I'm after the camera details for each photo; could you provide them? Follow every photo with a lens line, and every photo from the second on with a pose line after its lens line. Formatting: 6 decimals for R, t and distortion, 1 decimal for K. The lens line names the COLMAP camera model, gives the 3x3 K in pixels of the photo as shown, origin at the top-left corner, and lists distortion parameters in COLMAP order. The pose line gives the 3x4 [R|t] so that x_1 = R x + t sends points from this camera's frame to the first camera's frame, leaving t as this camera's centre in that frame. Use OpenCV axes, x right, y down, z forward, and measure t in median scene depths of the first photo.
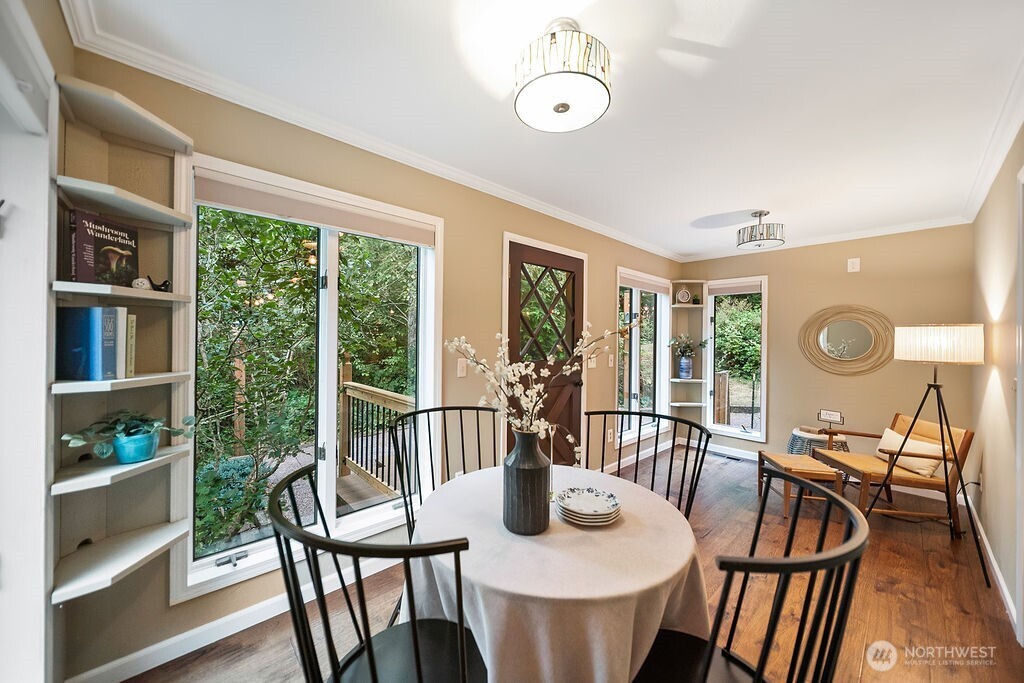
lens RADIAL K [[359.0, 0, 489.8], [0, 359.0, 340.0], [0, 0, 1]] dist [-0.009720, -0.000034]
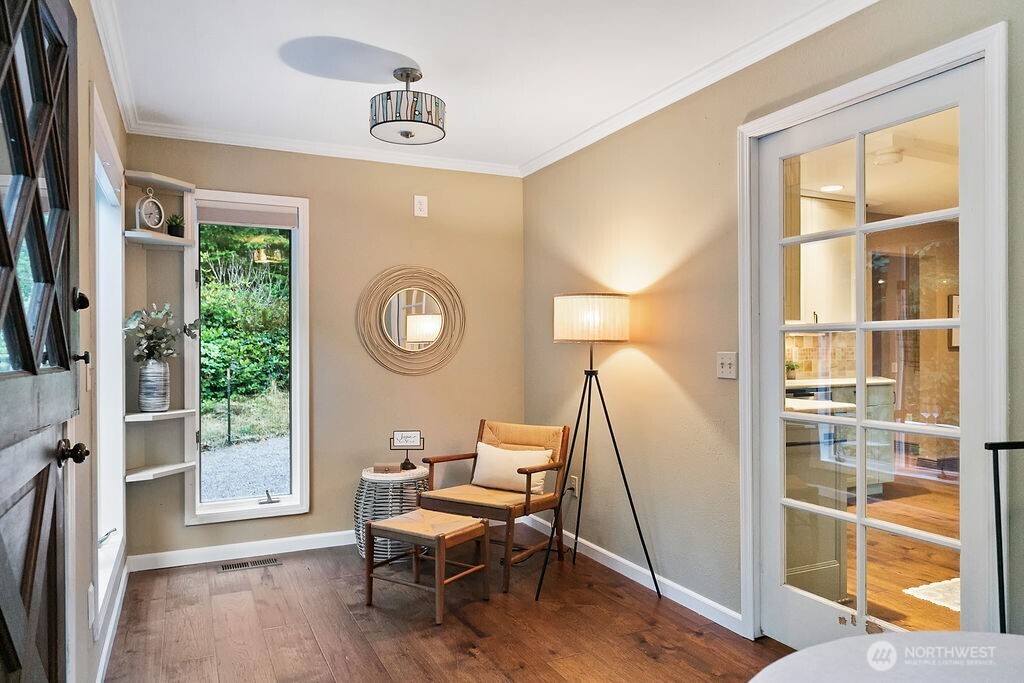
lens RADIAL K [[680.8, 0, 512.0], [0, 680.8, 341.5], [0, 0, 1]] dist [0.003272, -0.001303]
pose [[0.251076, -0.013484, 0.967873, -0.162741], [0.010656, 0.999881, 0.011165, 0.029118], [-0.967909, 0.007510, 0.251190, 0.521349]]
